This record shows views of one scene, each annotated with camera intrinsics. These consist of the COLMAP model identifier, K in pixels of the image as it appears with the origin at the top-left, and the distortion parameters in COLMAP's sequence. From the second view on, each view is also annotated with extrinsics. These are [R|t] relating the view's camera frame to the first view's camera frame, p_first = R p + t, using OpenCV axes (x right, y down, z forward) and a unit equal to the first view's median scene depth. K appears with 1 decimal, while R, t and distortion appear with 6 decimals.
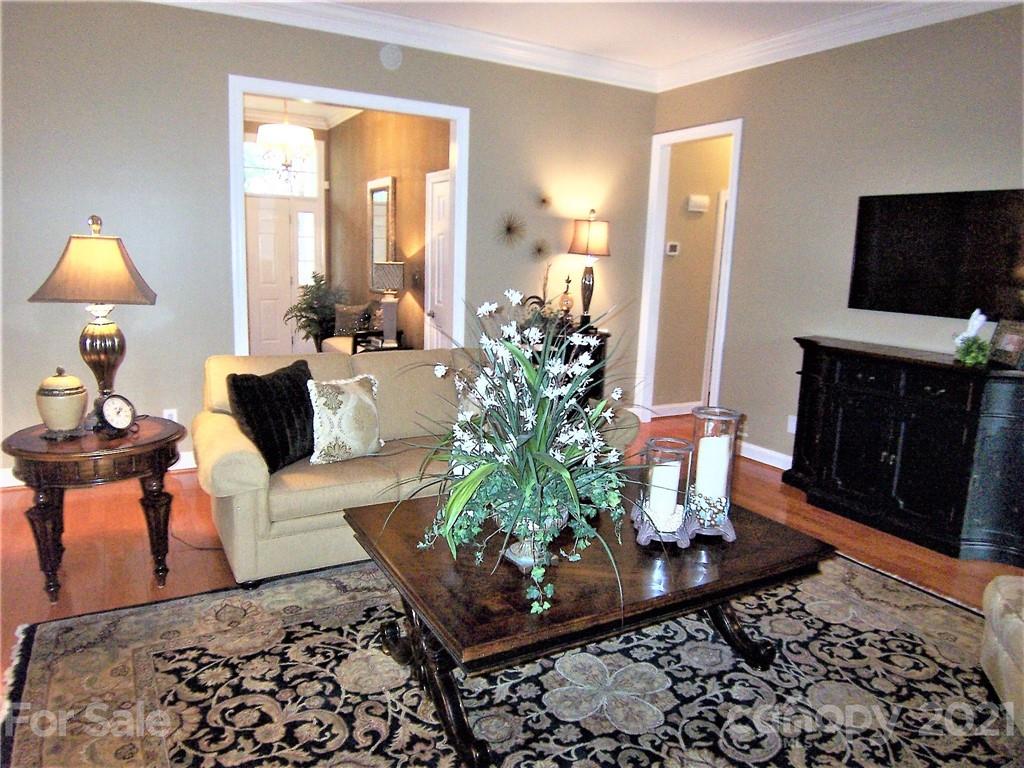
lens RADIAL K [[698.4, 0, 514.9], [0, 698.4, 387.8], [0, 0, 1]] dist [-0.010367, -0.030873]
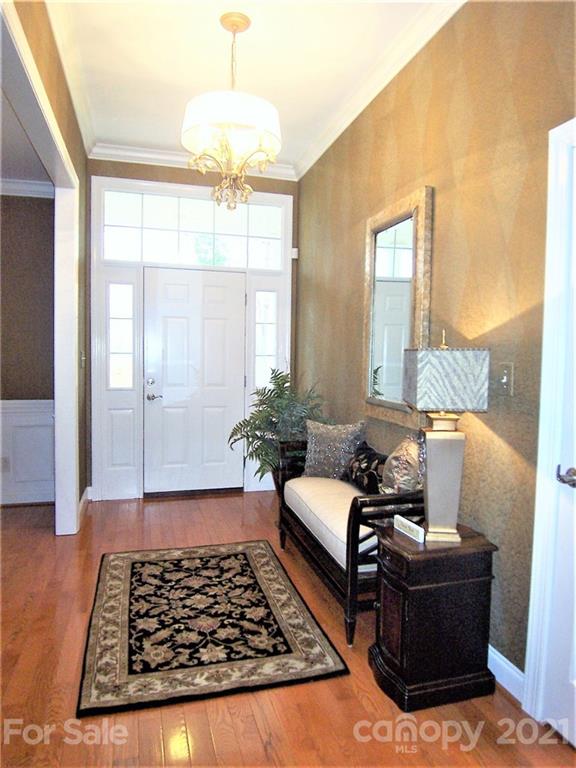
lens RADIAL K [[523.8, 0, 290.9], [0, 523.8, 383.5], [0, 0, 1]] dist [-0.010367, -0.030873]
pose [[0.969867, -0.006778, -0.243541, -0.151708], [-0.024893, 0.991625, -0.126730, -0.090198], [0.242360, 0.128973, 0.961575, 0.524883]]
